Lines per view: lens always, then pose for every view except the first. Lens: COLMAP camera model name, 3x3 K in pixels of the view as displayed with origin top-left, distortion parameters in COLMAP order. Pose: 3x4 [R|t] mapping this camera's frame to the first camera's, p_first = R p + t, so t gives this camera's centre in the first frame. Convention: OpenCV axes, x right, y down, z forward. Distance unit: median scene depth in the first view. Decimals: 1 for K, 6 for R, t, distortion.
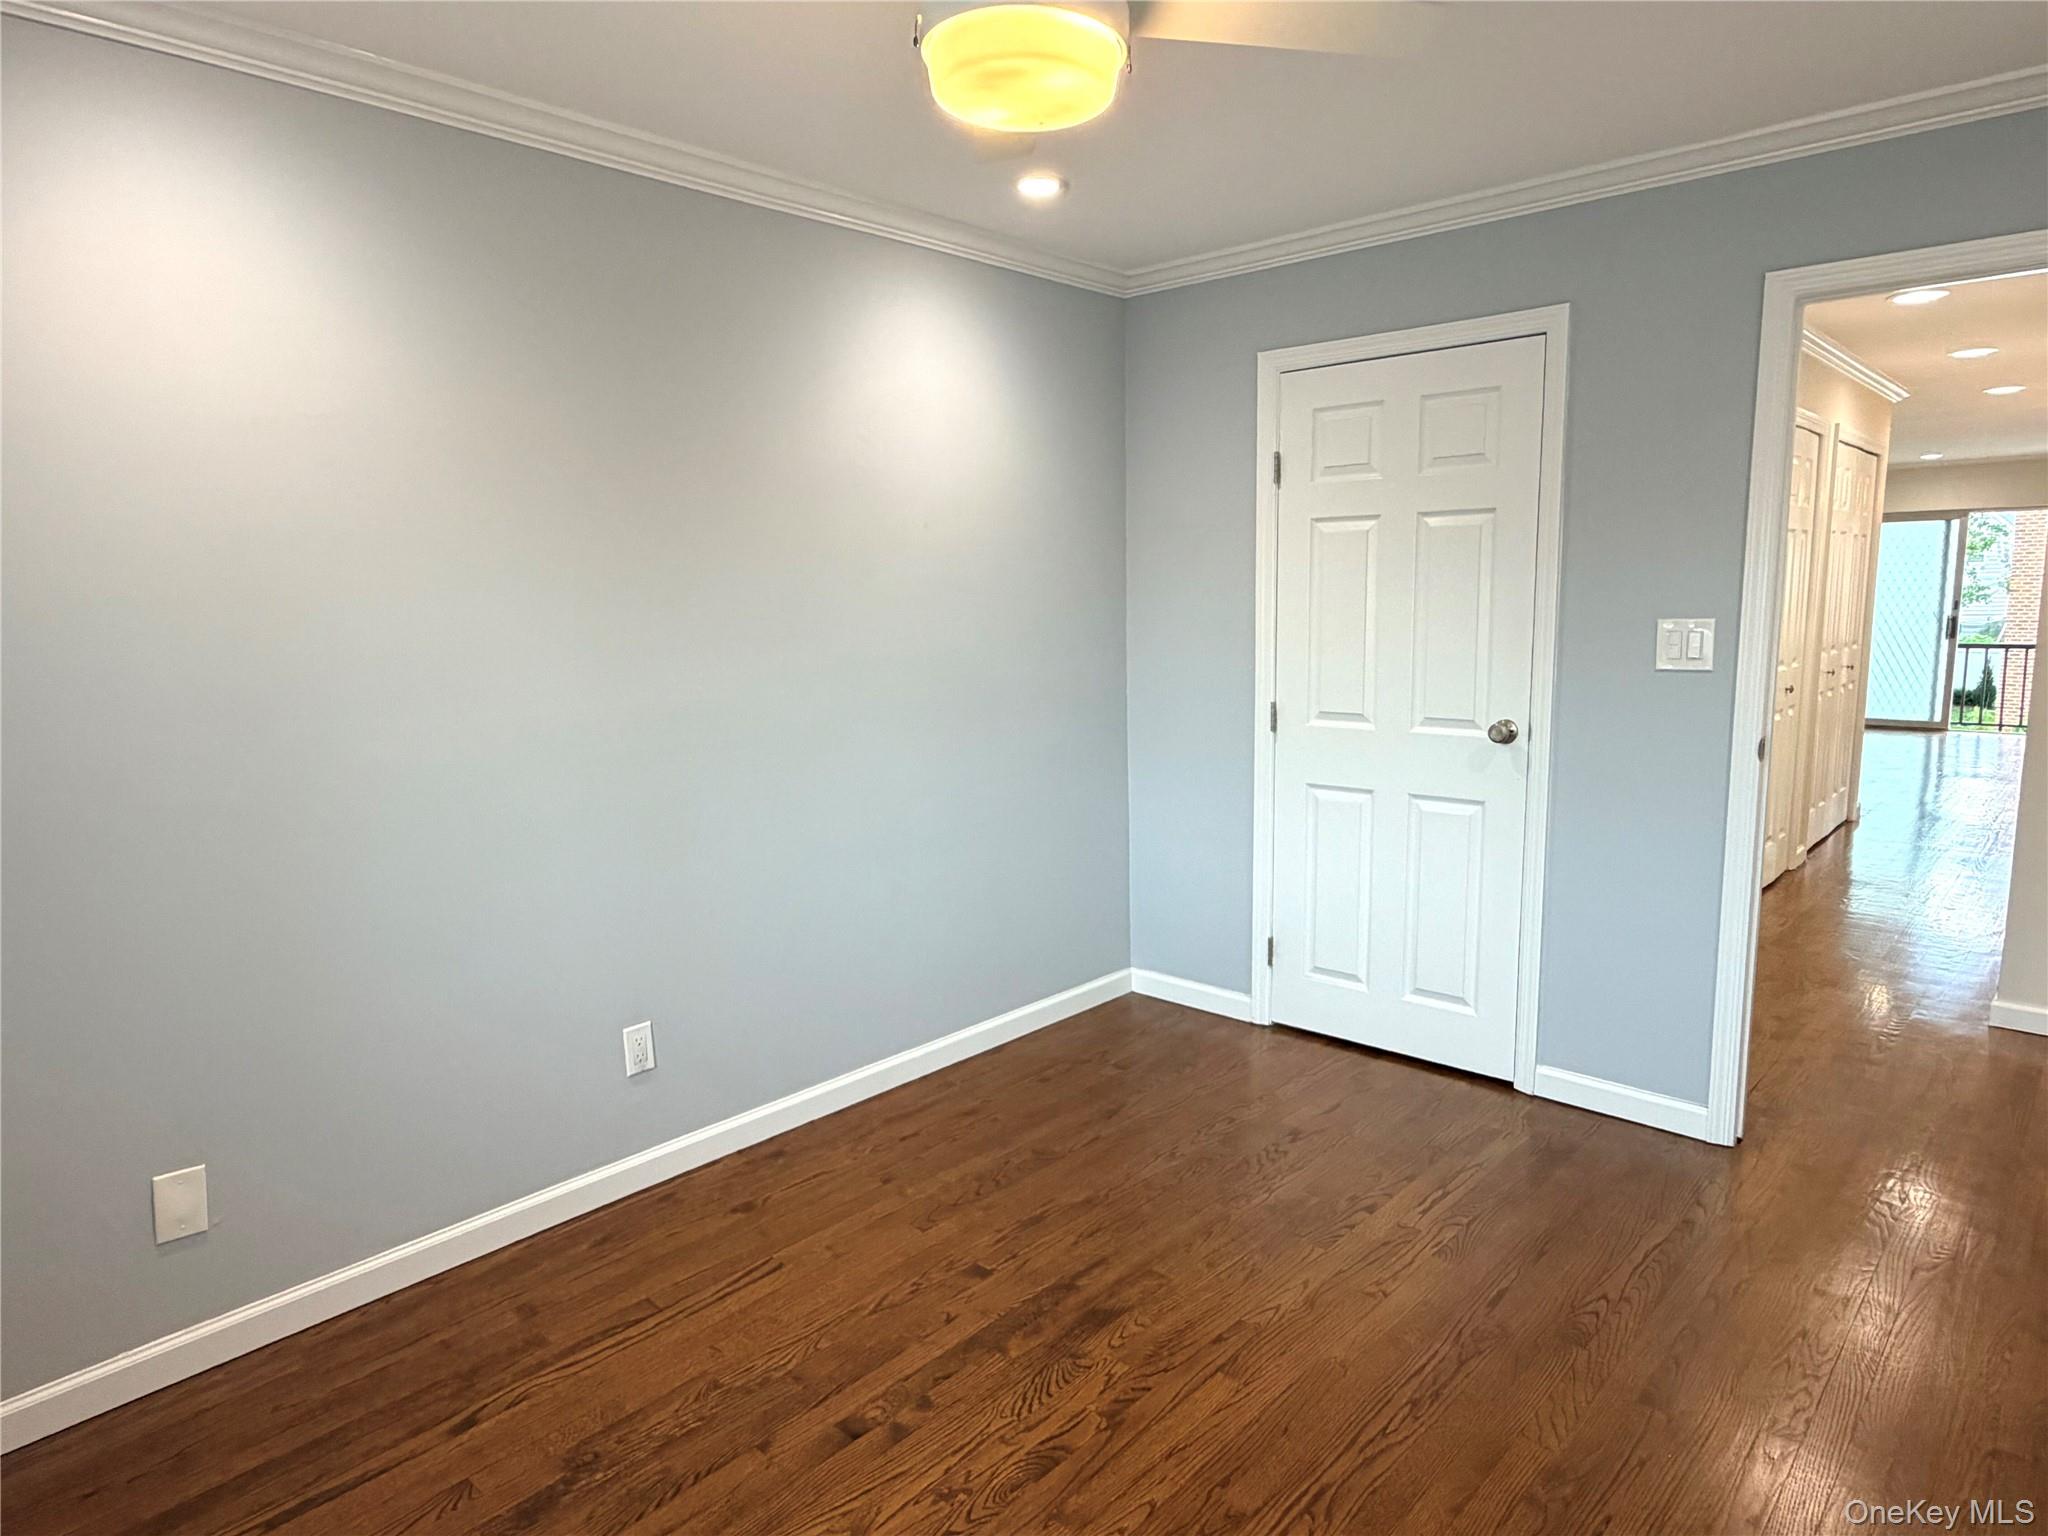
lens RADIAL K [[1187.9, 0, 1024.0], [0, 1187.9, 768.0], [0, 0, 1]] dist [0.003270, 0.000723]
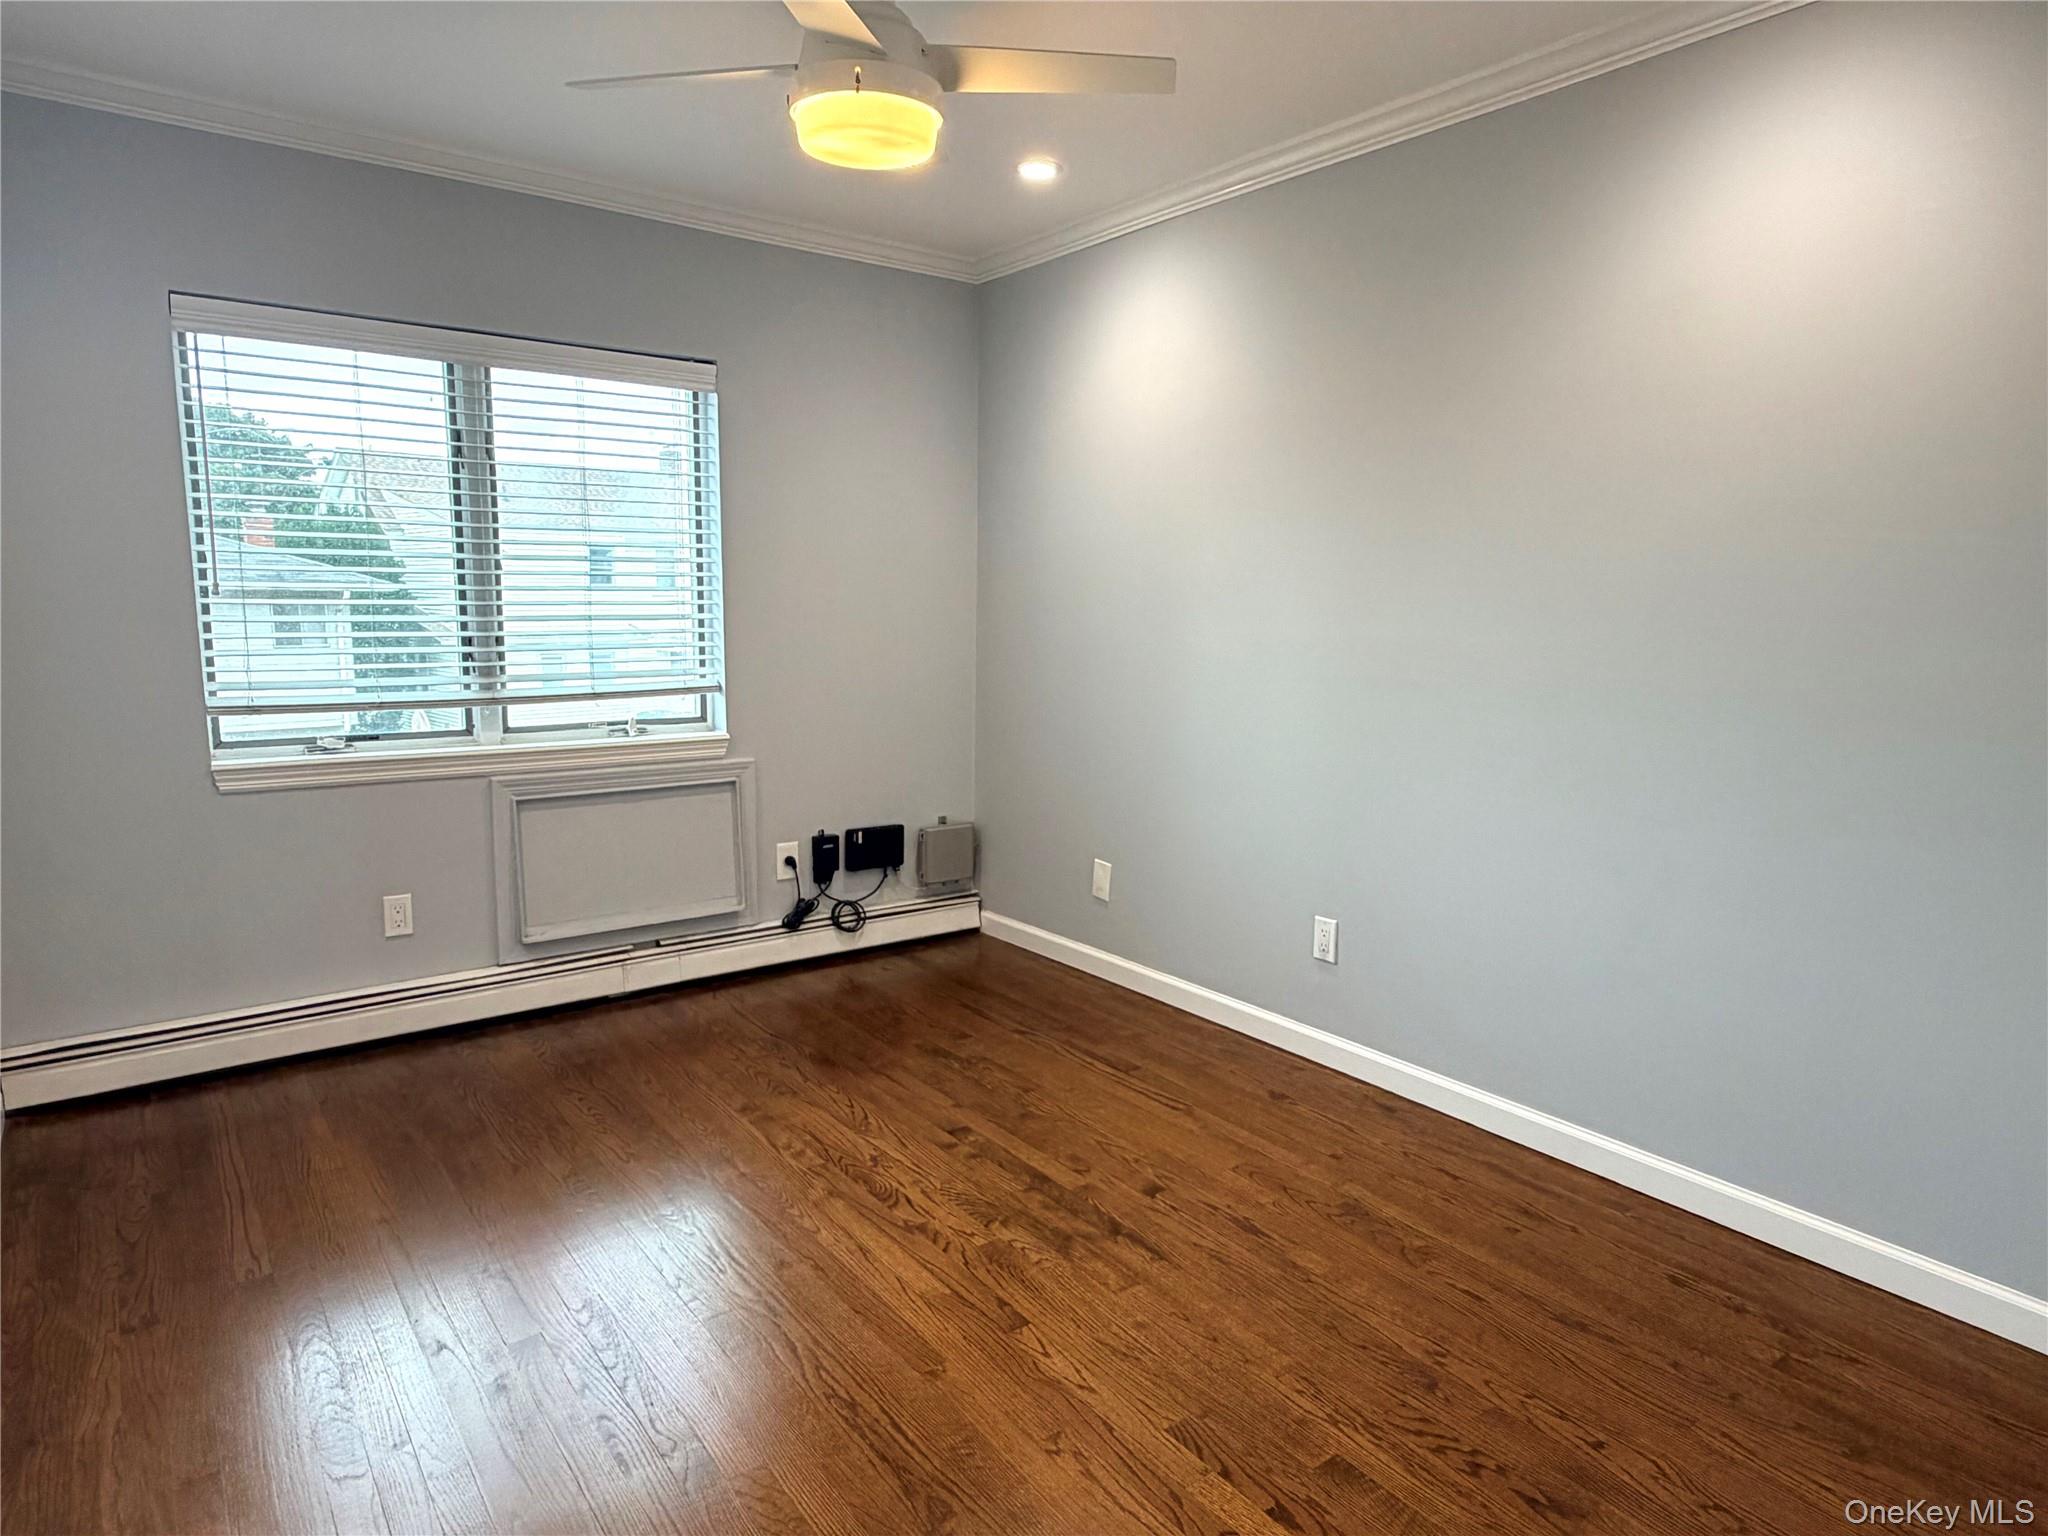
lens RADIAL K [[1187.9, 0, 1024.0], [0, 1187.9, 768.0], [0, 0, 1]] dist [0.003270, 0.000723]
pose [[-0.156127, 0.160139, -0.974669, 0.952411], [-0.156933, 0.970214, 0.184545, -0.102680], [0.975190, 0.181770, -0.126346, 0.993462]]
